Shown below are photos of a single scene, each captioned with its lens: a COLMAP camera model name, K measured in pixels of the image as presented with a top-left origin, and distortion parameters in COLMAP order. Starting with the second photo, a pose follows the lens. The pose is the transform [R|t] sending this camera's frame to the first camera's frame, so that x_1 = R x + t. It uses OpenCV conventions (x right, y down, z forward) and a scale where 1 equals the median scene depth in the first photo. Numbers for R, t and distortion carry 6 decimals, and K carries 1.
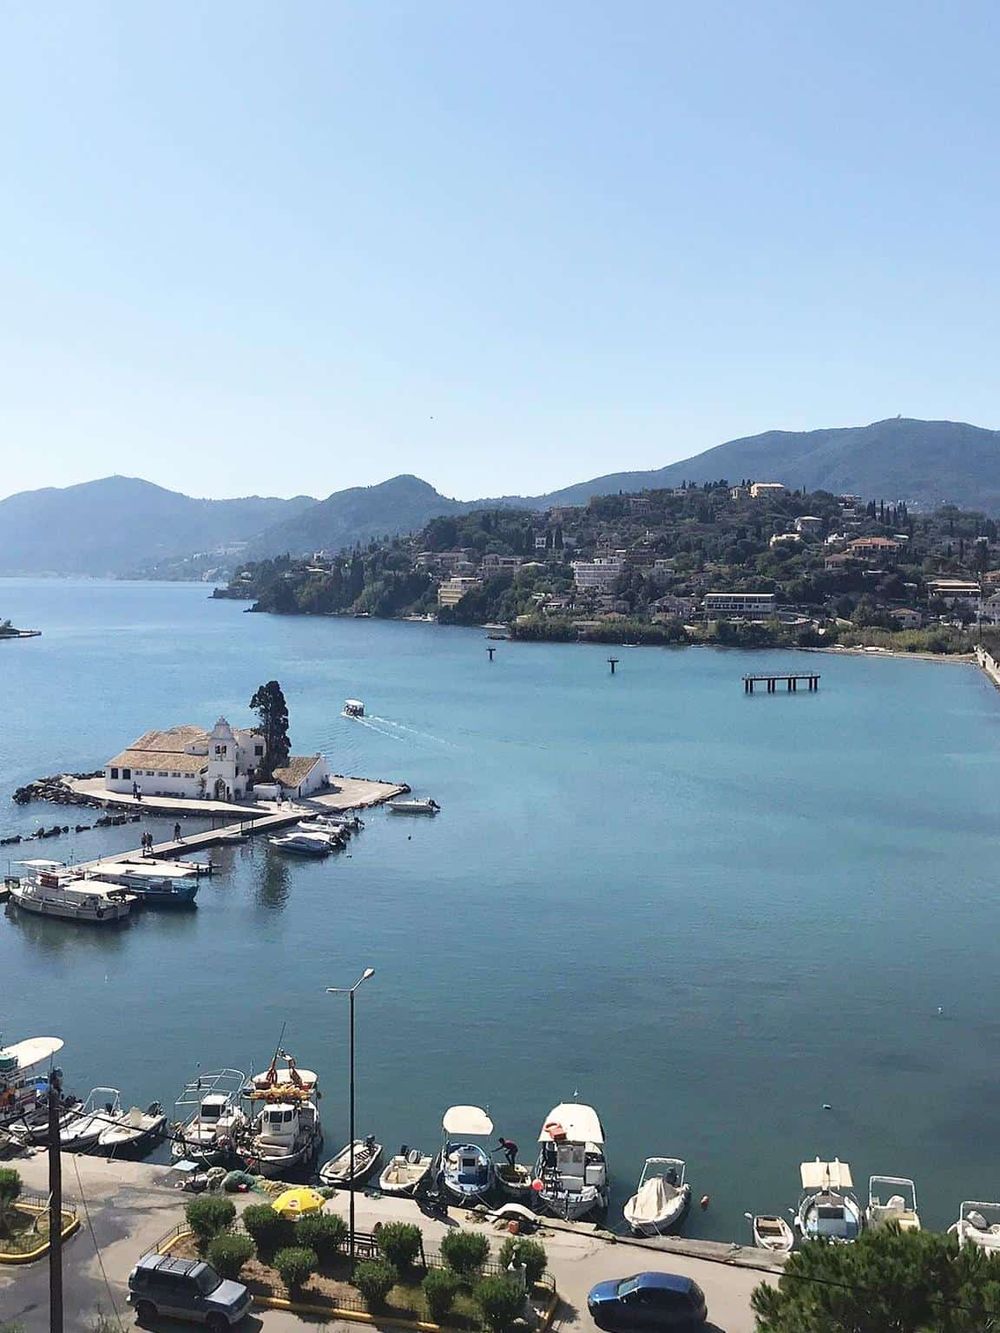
lens RADIAL K [[780.0, 0, 500.0], [0, 780.0, 666.5], [0, 0, 1]] dist [0.024533, -0.001148]
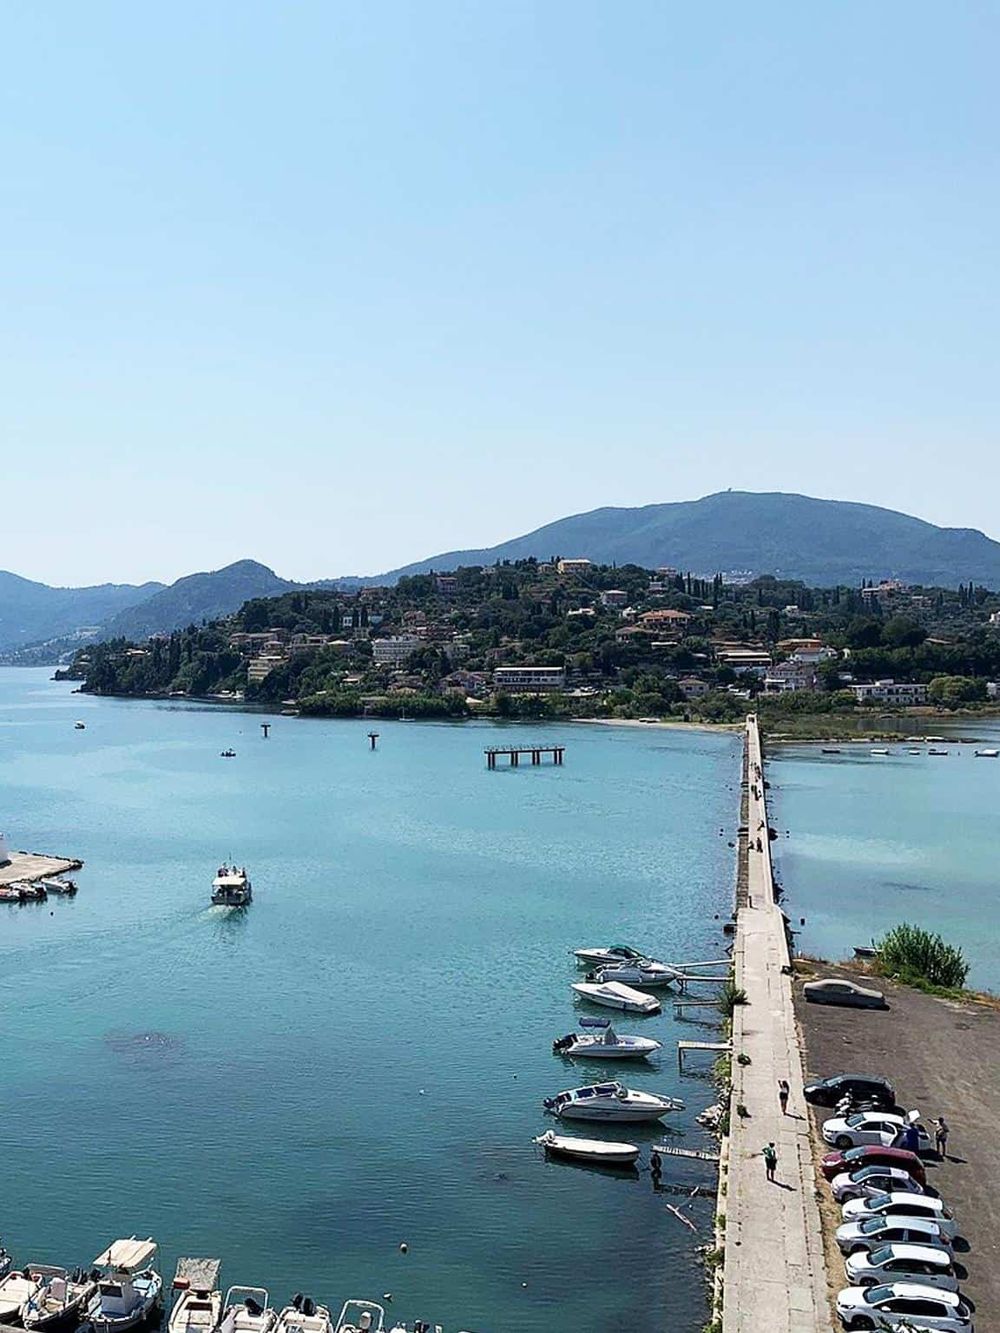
lens RADIAL K [[780.0, 0, 500.0], [0, 780.0, 666.5], [0, 0, 1]] dist [0.024533, -0.001148]
pose [[0.997075, -0.018630, -0.074118, 0.333369], [0.012261, 0.996265, -0.085468, -0.006954], [0.075434, 0.084309, 0.993580, -0.017920]]
